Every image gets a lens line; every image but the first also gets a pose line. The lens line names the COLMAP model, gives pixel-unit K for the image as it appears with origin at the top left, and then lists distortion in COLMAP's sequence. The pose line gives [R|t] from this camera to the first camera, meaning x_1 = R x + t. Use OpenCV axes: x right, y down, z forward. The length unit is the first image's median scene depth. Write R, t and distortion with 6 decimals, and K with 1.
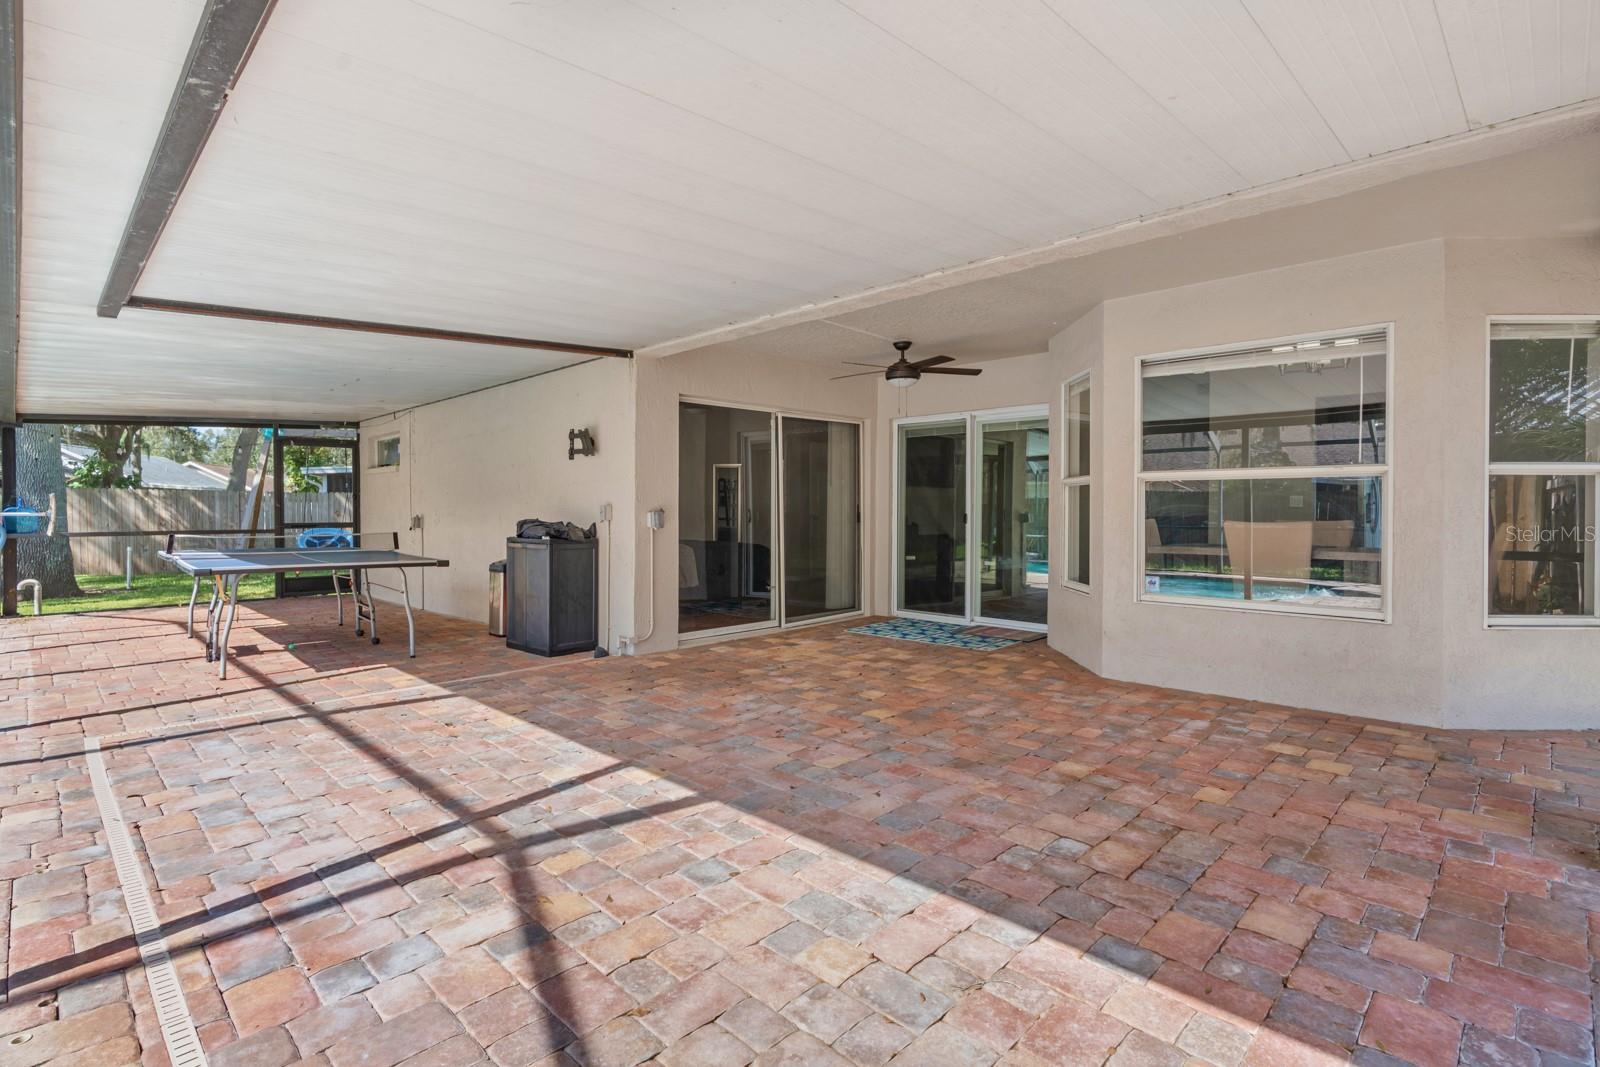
lens RADIAL K [[775.5, 0, 805.9], [0, 775.5, 517.4], [0, 0, 1]] dist [-0.013373, 0.001422]
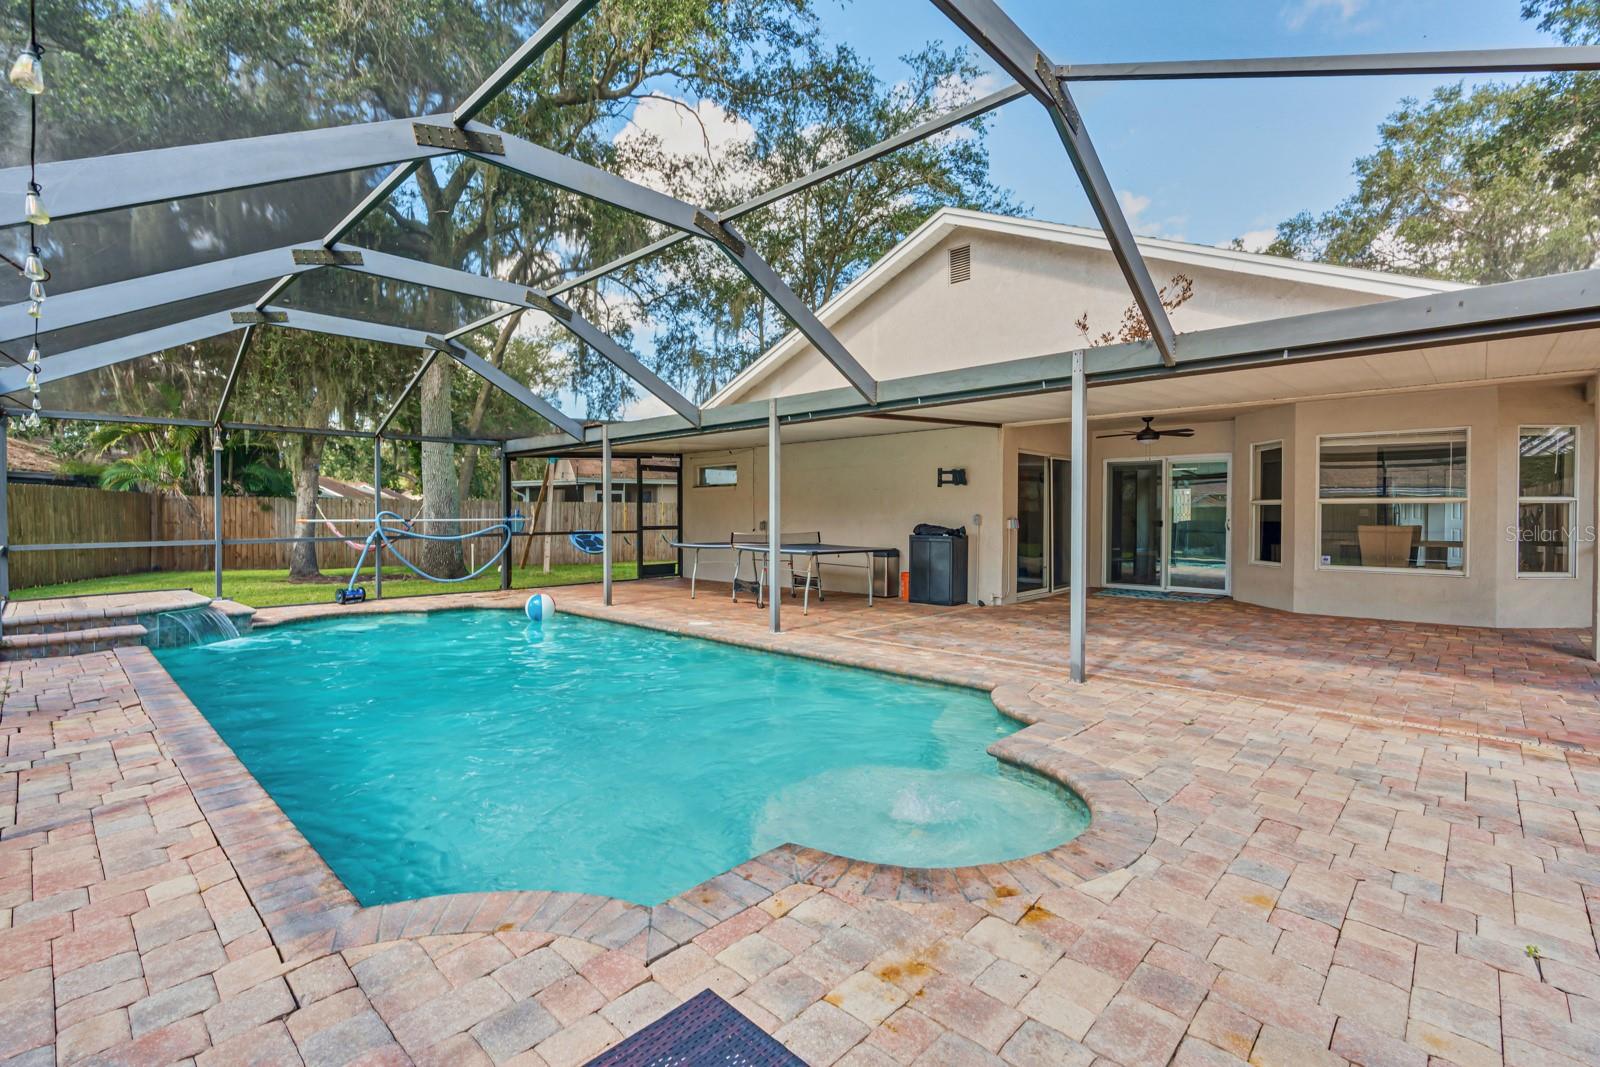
lens RADIAL K [[729.9, 0, 802.1], [0, 729.9, 531.7], [0, 0, 1]] dist [-0.007486, -0.000069]
pose [[0.999496, 0.001776, 0.031694, -0.581133], [-0.002207, 0.999906, 0.013569, -0.001148], [-0.031667, -0.013632, 0.999406, -0.467340]]
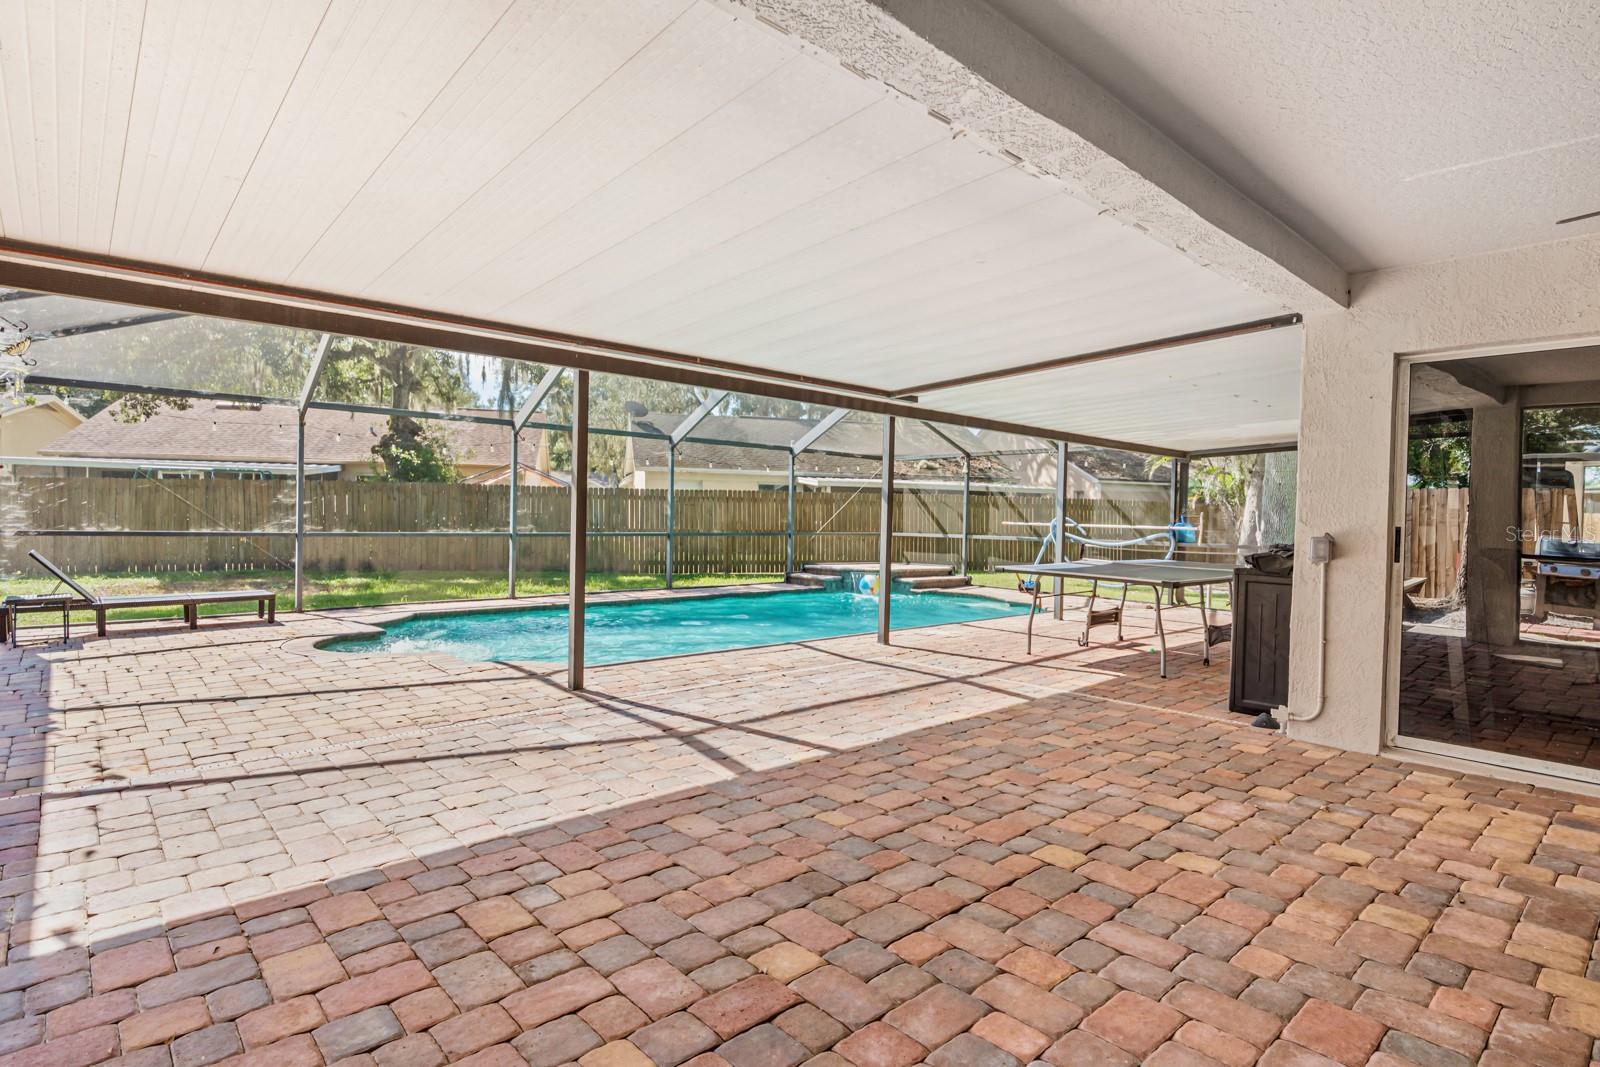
lens RADIAL K [[813.0, 0, 802.7], [0, 813.0, 531.9], [0, 0, 1]] dist [-0.006289, -0.000945]
pose [[-0.052348, 0.026456, -0.998278, 1.452518], [-0.029772, 0.999163, 0.028041, -0.051927], [0.998185, 0.031188, -0.051516, 1.534141]]
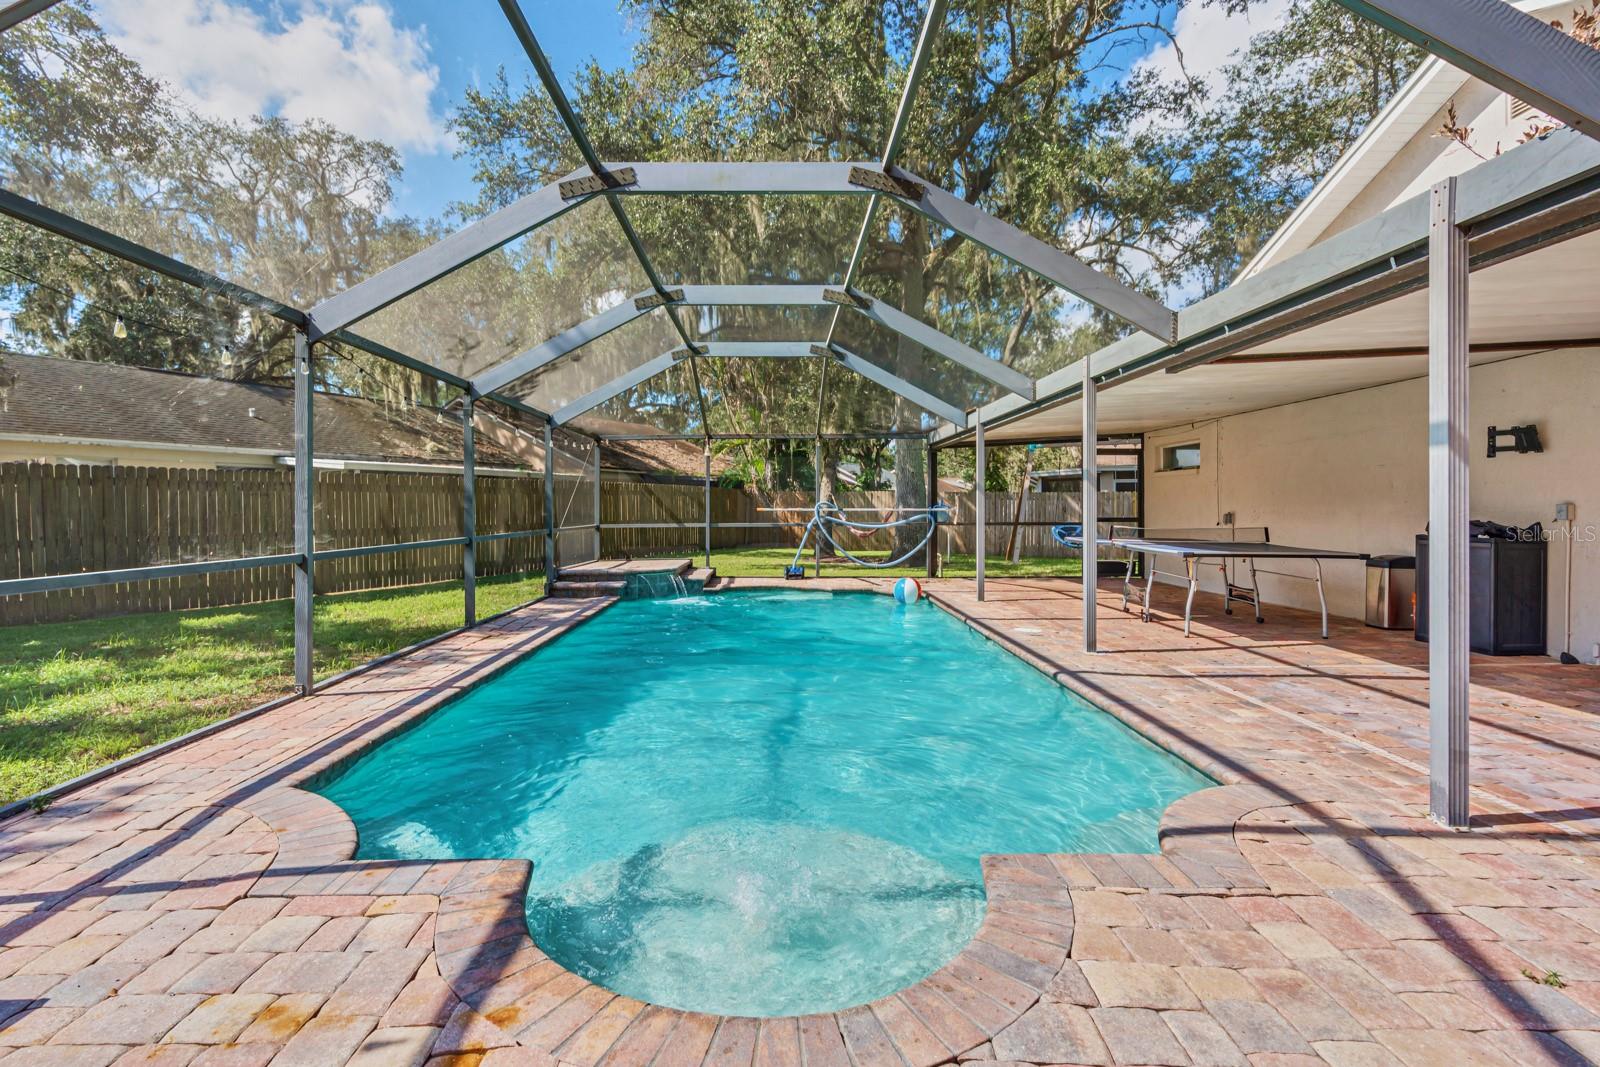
lens RADIAL K [[729.9, 0, 791.3], [0, 729.9, 517.5], [0, 0, 1]] dist [-0.007486, -0.000069]
pose [[0.711675, 0.012118, -0.702404, -0.262835], [-0.007546, 0.999925, 0.009605, -0.000424], [0.702468, -0.001535, 0.711713, -0.257228]]
